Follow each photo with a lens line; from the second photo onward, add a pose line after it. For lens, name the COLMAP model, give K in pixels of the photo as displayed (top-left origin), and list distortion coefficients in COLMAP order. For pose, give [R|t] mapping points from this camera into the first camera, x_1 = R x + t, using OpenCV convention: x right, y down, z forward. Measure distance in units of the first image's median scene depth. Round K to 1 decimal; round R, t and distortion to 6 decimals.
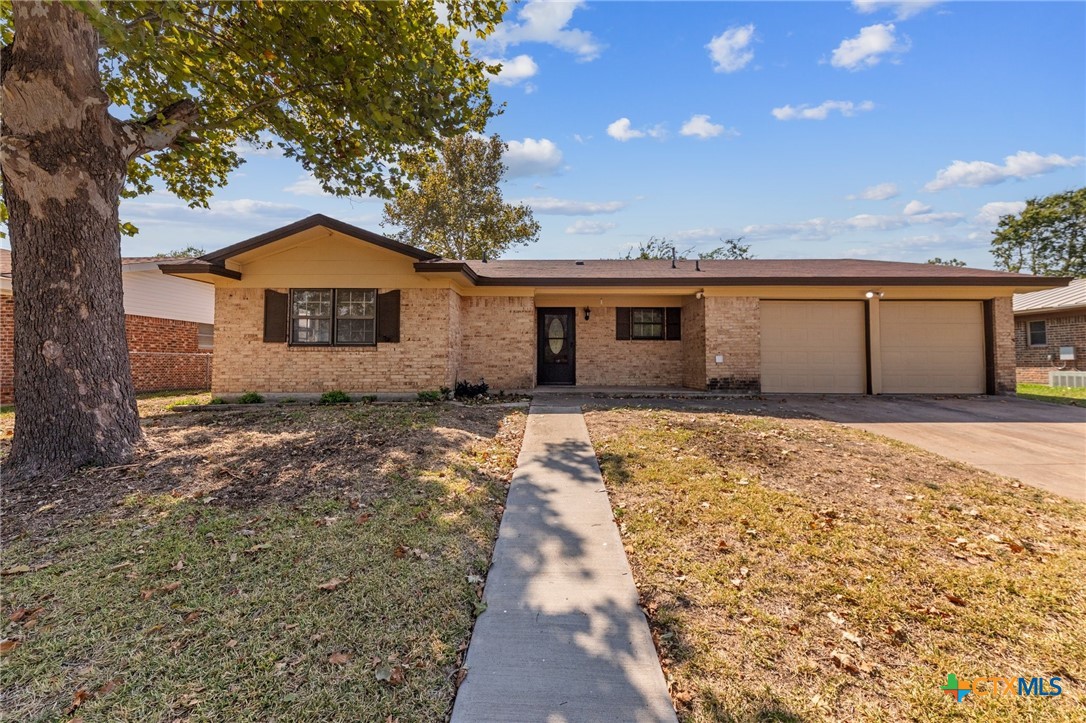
lens RADIAL K [[403.0, 0, 541.6], [0, 403.0, 343.8], [0, 0, 1]] dist [0.016048, -0.009671]
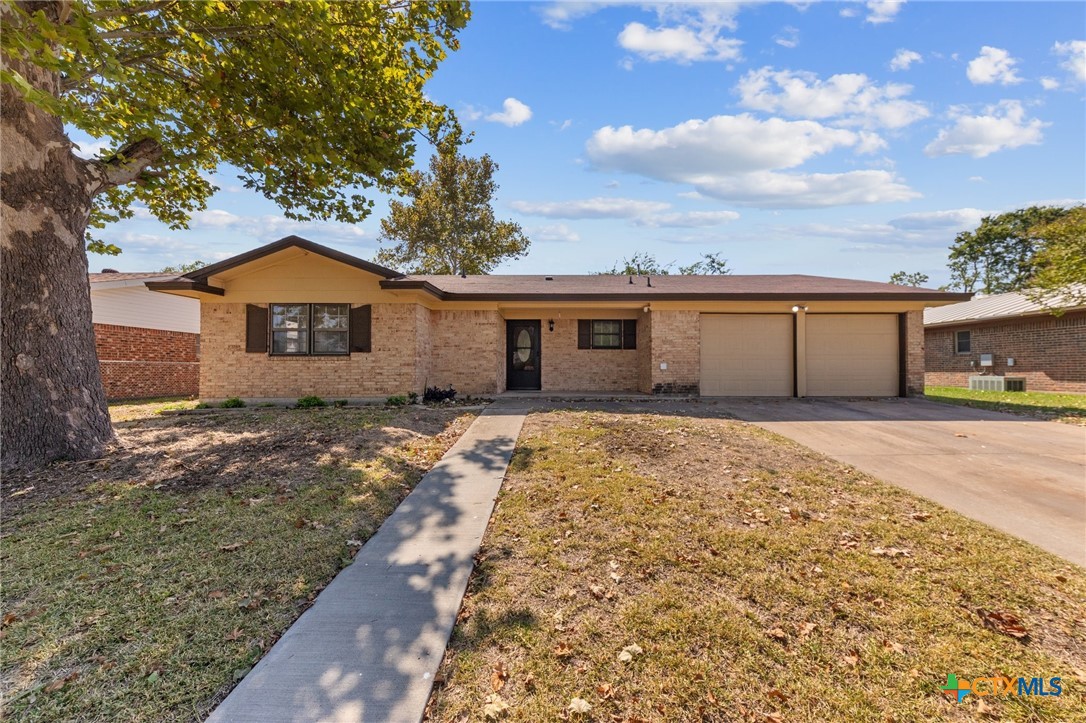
lens RADIAL K [[377.1, 0, 543.0], [0, 377.1, 361.5], [0, 0, 1]] dist [0.011516, -0.005573]
pose [[0.999822, -0.002936, 0.018624, 0.116303], [0.002457, 0.999667, 0.025698, -0.004462], [-0.018693, -0.025648, 0.999496, -0.052620]]
